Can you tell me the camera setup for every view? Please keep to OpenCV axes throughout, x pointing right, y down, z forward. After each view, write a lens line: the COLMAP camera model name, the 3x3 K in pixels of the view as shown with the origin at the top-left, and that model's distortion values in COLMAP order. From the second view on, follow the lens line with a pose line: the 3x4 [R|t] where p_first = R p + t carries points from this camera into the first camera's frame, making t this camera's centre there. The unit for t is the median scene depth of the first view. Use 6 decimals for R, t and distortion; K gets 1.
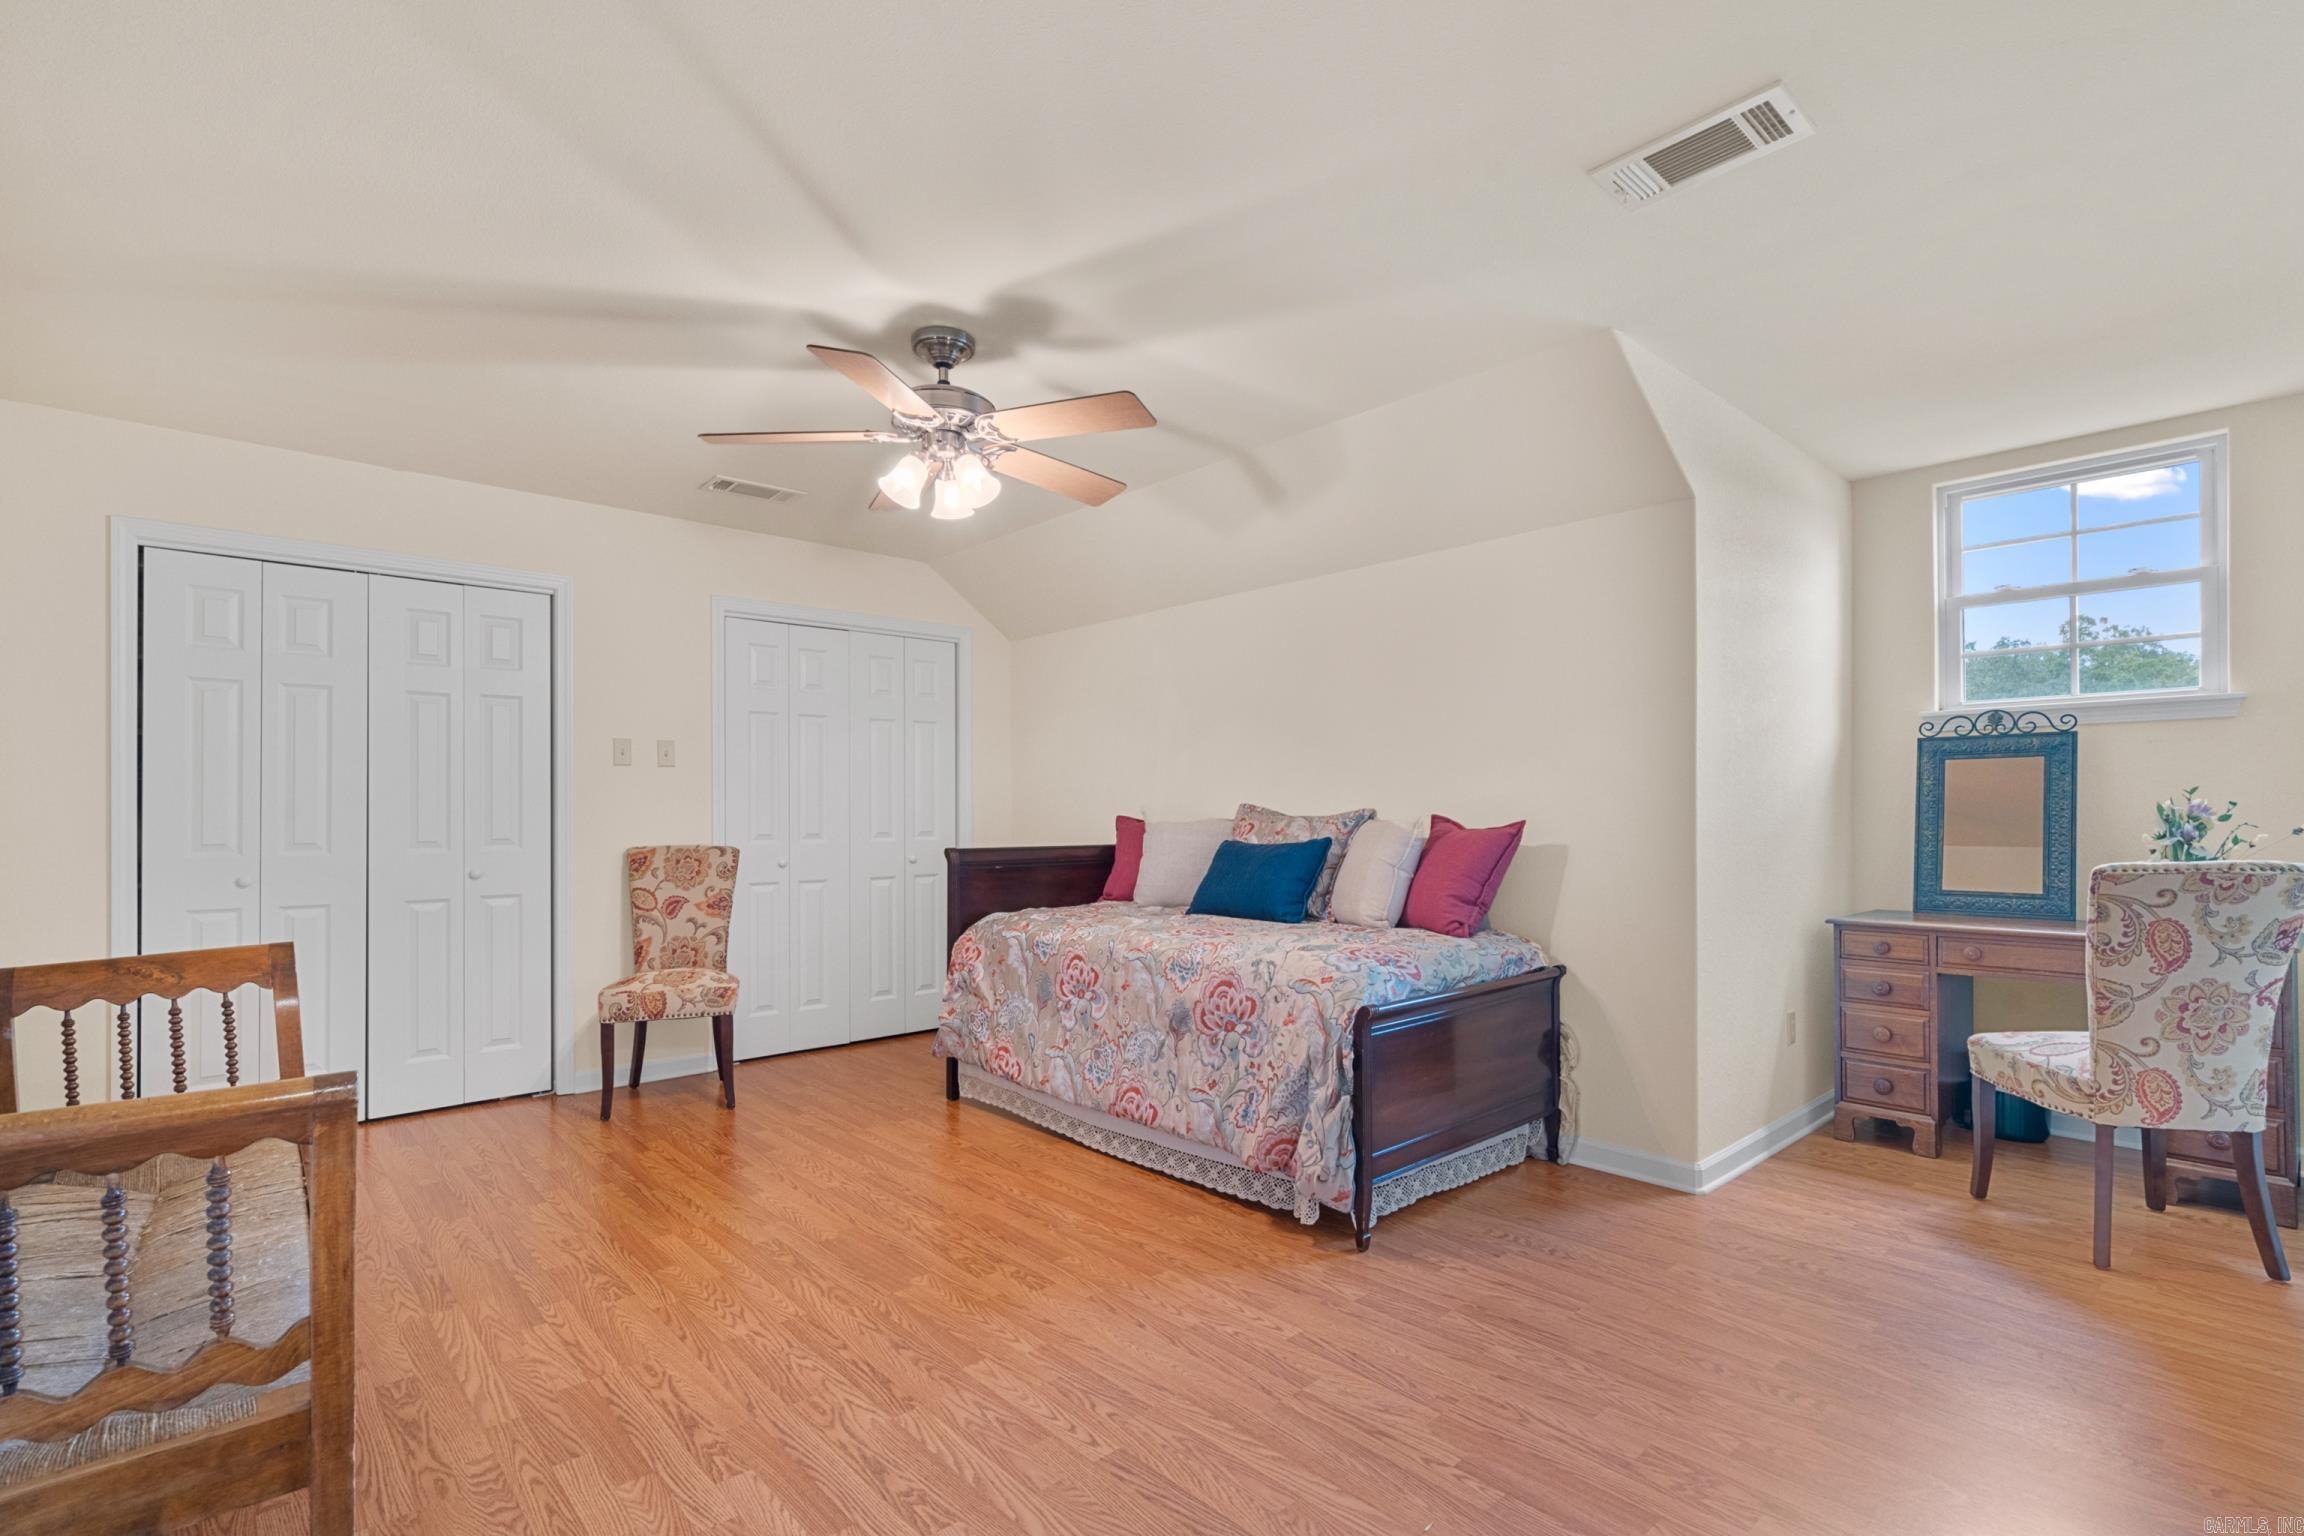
lens RADIAL K [[1091.0, 0, 1147.2], [0, 1091.0, 809.1], [0, 0, 1]] dist [-0.001223, 0.000781]
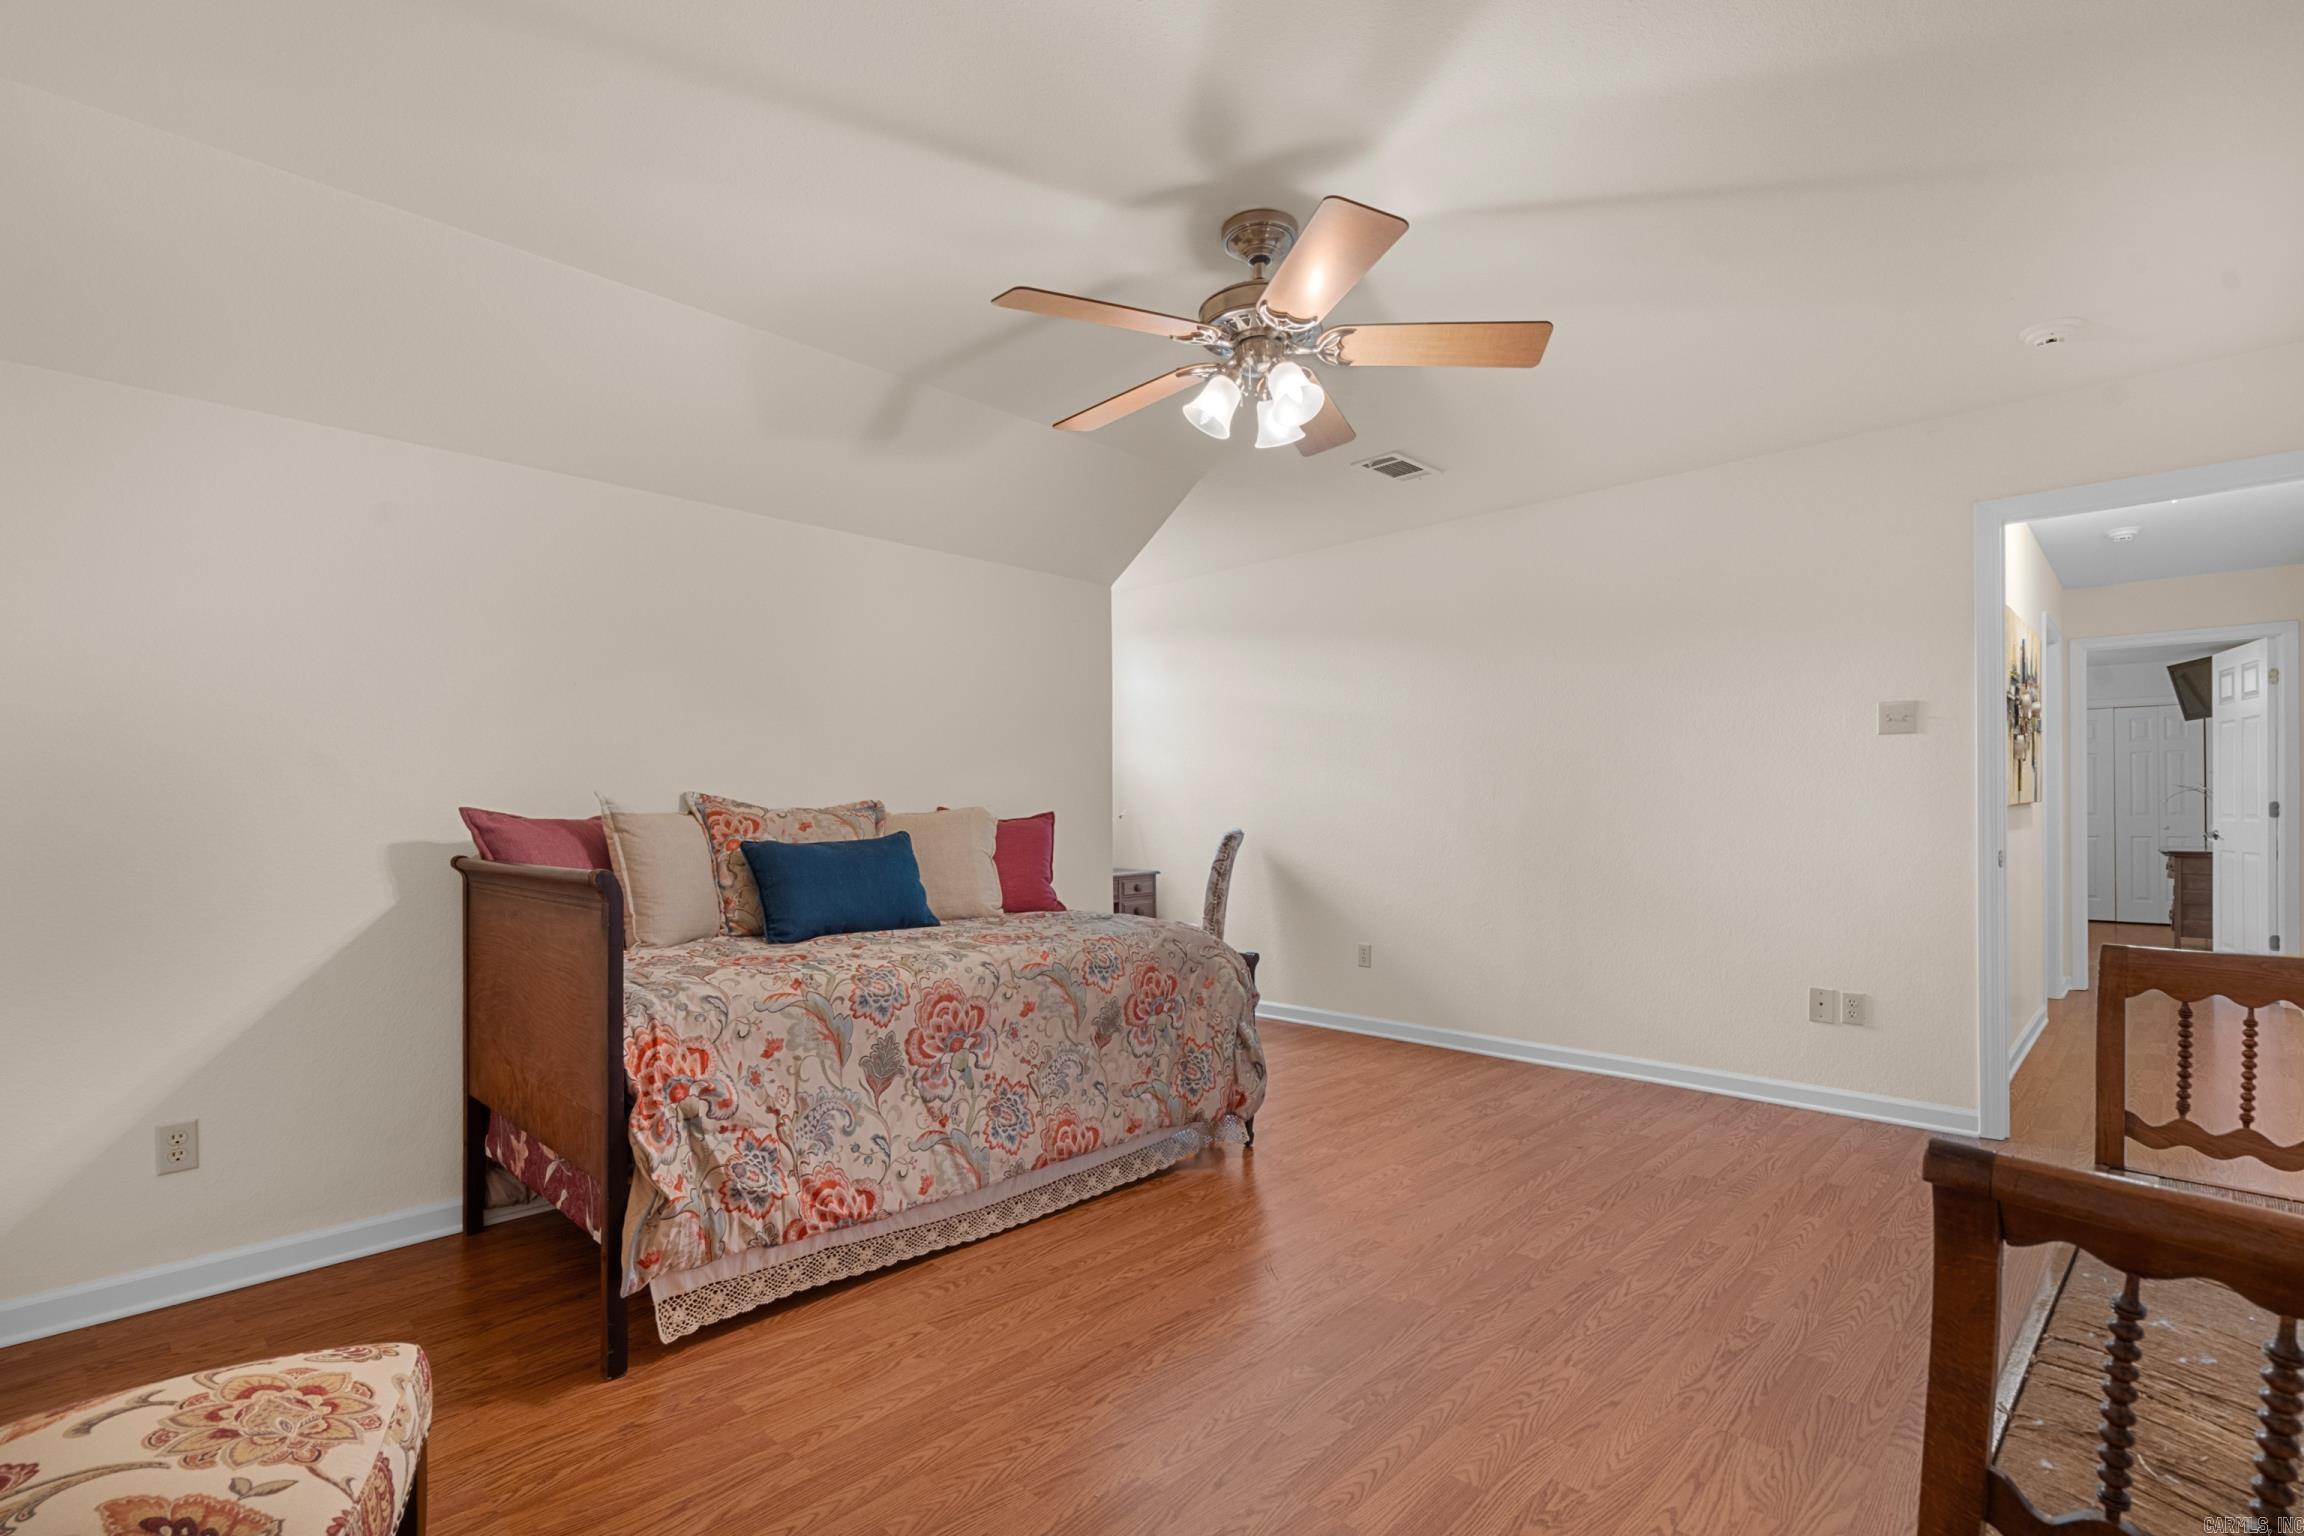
lens RADIAL K [[1091.0, 0, 1147.2], [0, 1091.0, 809.1], [0, 0, 1]] dist [-0.001223, 0.000781]
pose [[-0.093411, 0.008448, 0.995592, -0.902019], [-0.000528, 0.999963, -0.008534, 0.016849], [-0.995627, -0.001323, -0.093403, 1.042797]]
